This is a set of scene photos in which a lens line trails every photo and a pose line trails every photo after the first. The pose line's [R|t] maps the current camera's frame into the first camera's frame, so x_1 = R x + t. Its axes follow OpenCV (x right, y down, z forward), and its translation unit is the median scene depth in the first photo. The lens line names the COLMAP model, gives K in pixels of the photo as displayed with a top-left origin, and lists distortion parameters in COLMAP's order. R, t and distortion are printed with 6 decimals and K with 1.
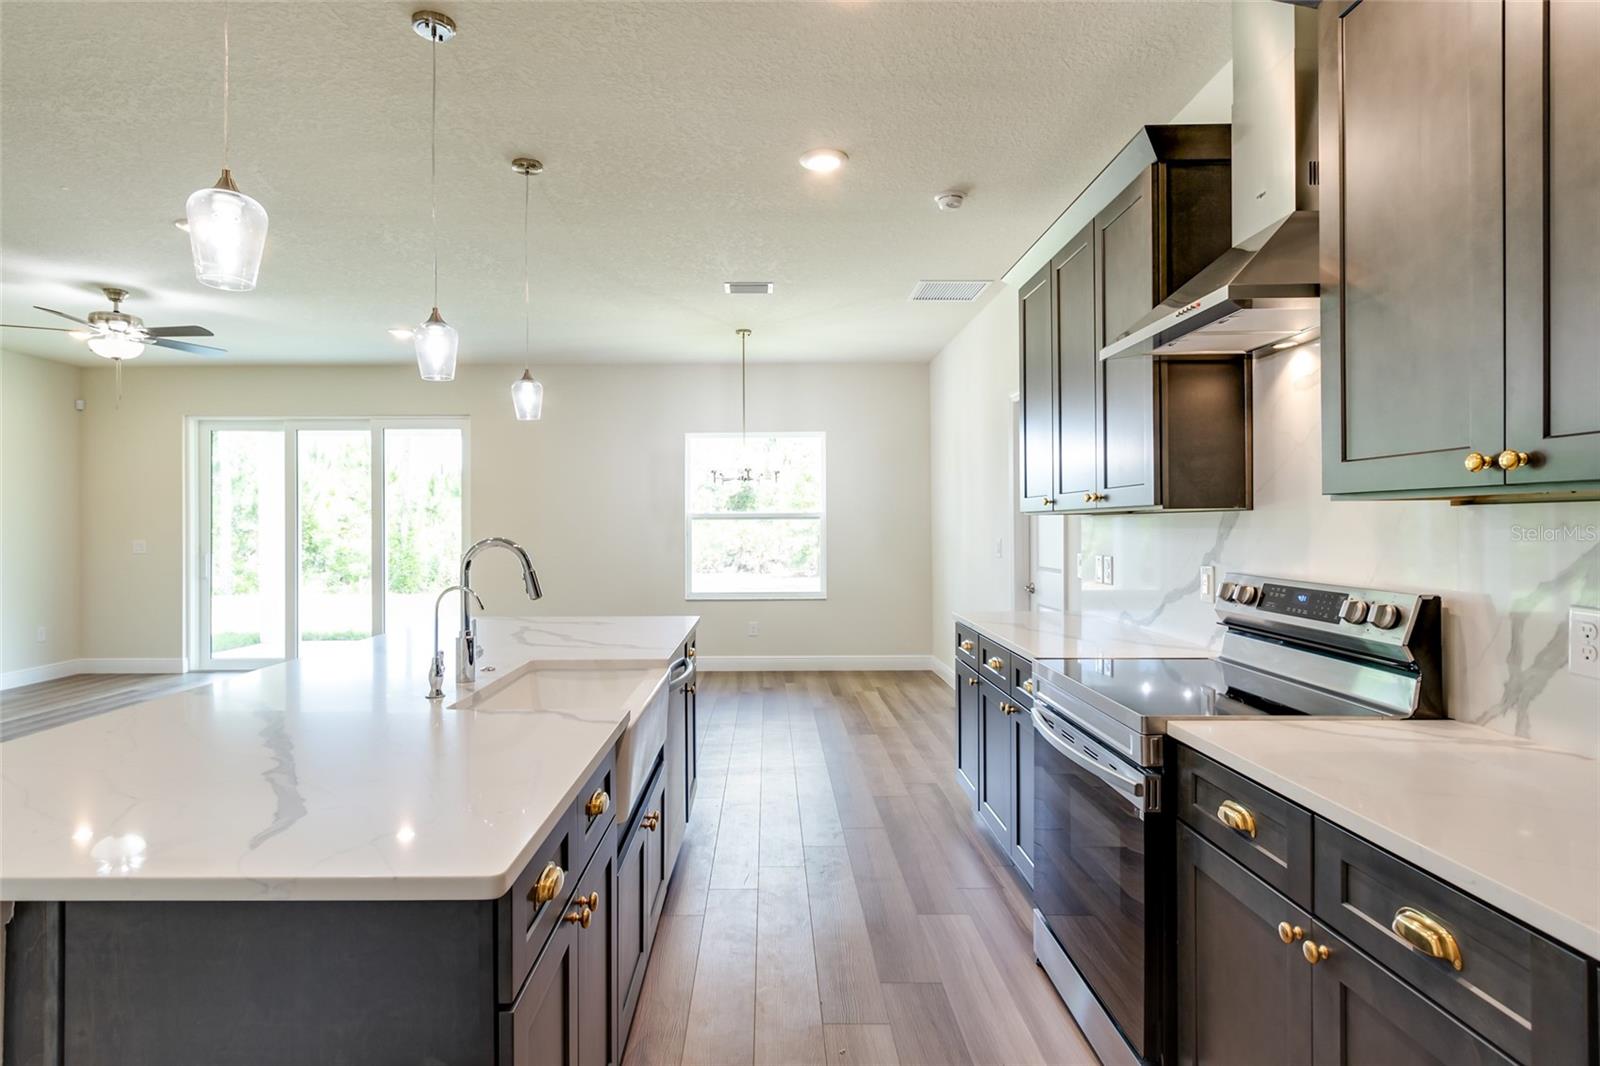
lens RADIAL K [[845.7, 0, 800.0], [0, 845.7, 533.0], [0, 0, 1]] dist [-0.000264, -0.000037]
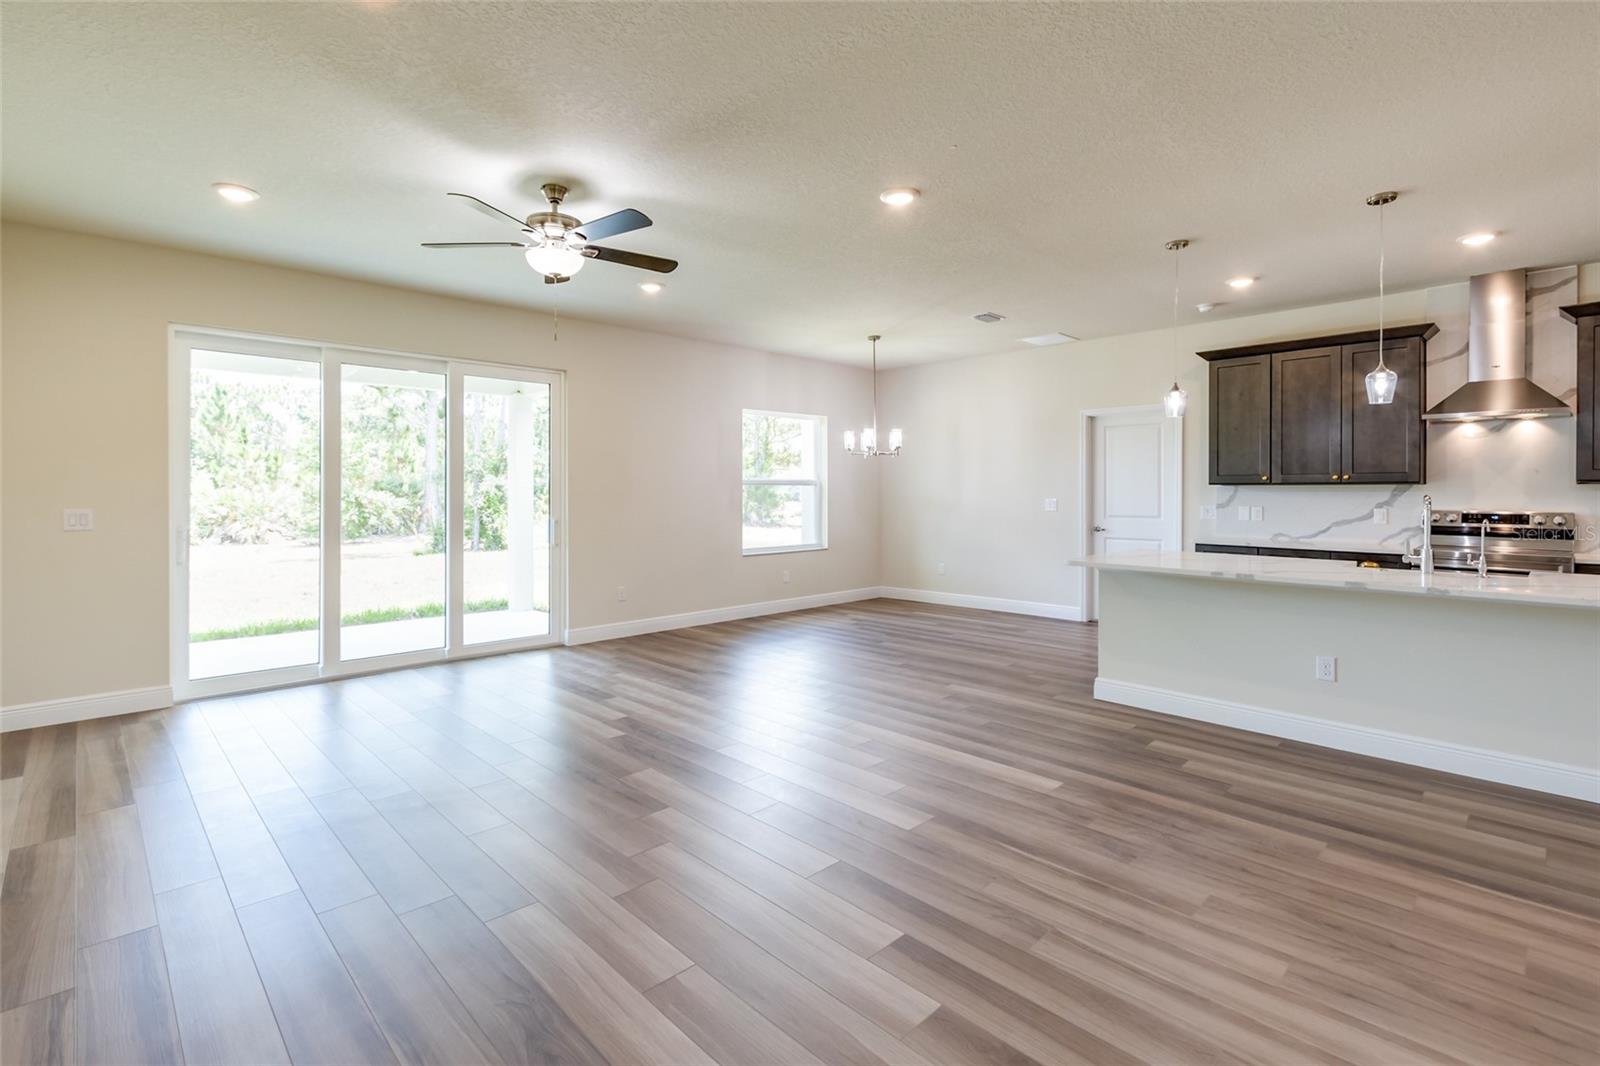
lens RADIAL K [[724.5, 0, 798.8], [0, 724.5, 494.2], [0, 0, 1]] dist [-0.000097, -0.000128]
pose [[0.732051, 0.001972, 0.681247, -0.784886], [0.003067, 0.999976, -0.006191, 0.003028], [-0.681243, 0.006621, 0.732027, 0.248131]]
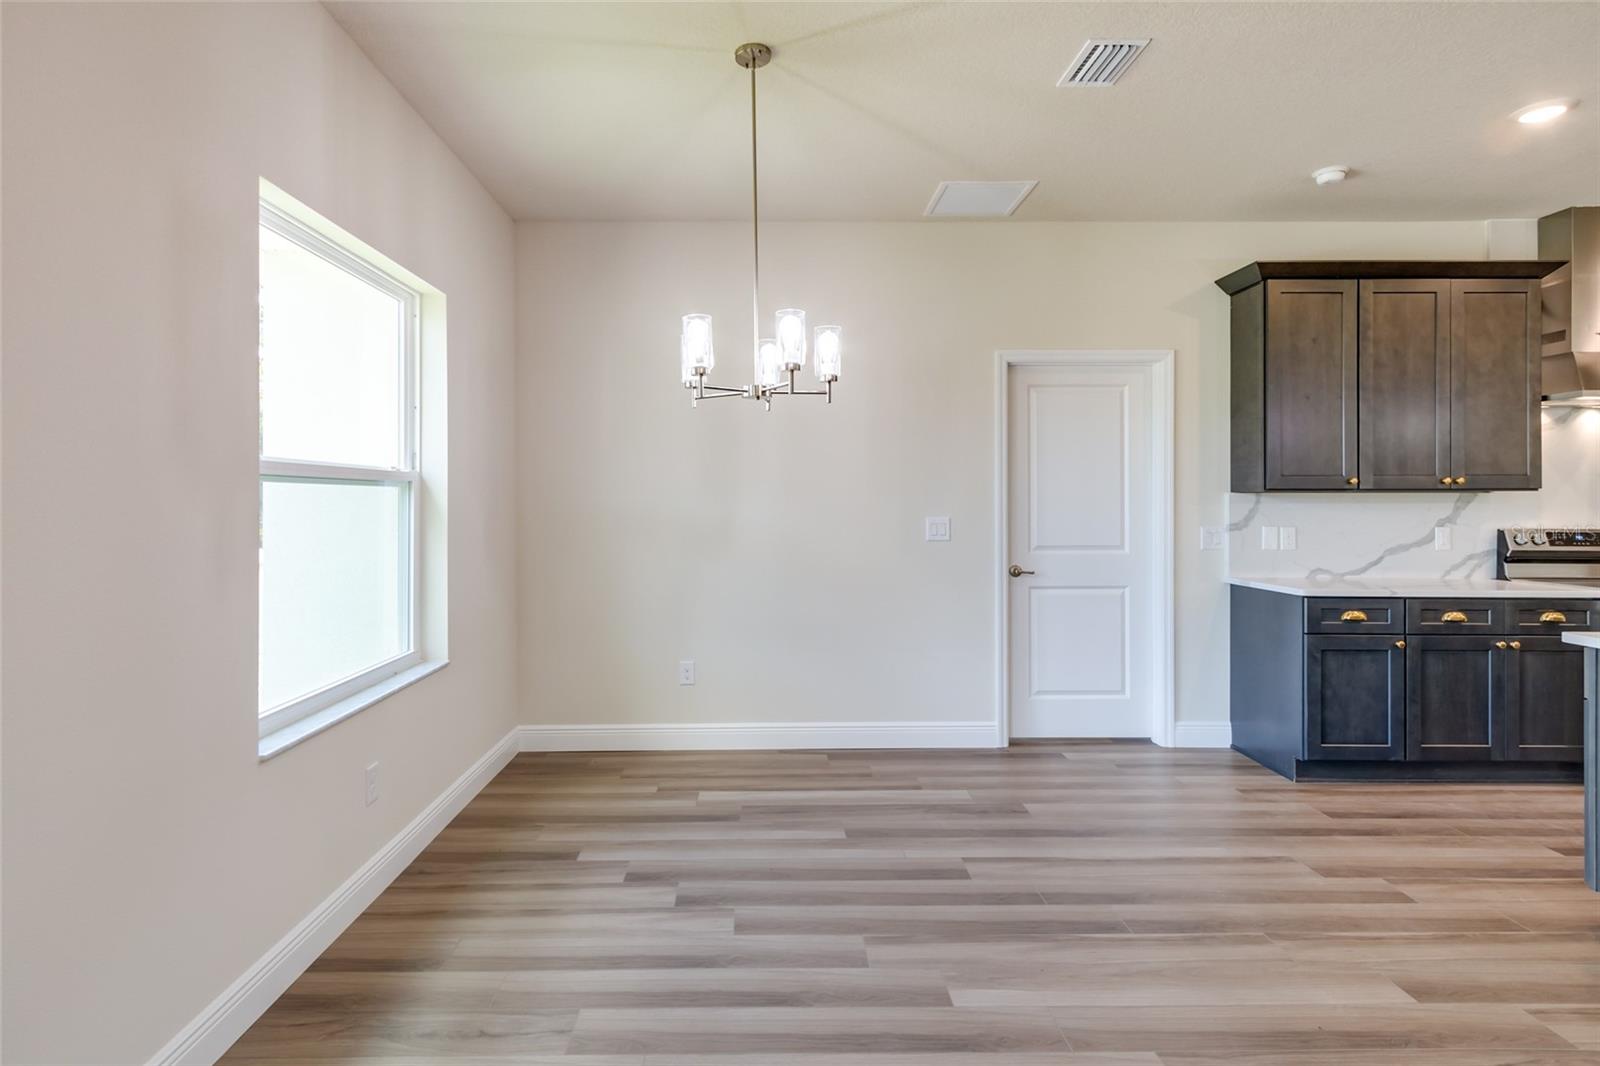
lens RADIAL K [[818.2, 0, 798.2], [0, 818.2, 498.3], [0, 0, 1]] dist [0.000558, 0.000308]
pose [[0.033482, 0.010071, 0.999389, -0.426379], [0.009591, 0.999900, -0.010397, -0.004264], [-0.999393, 0.009934, 0.033382, 0.840774]]
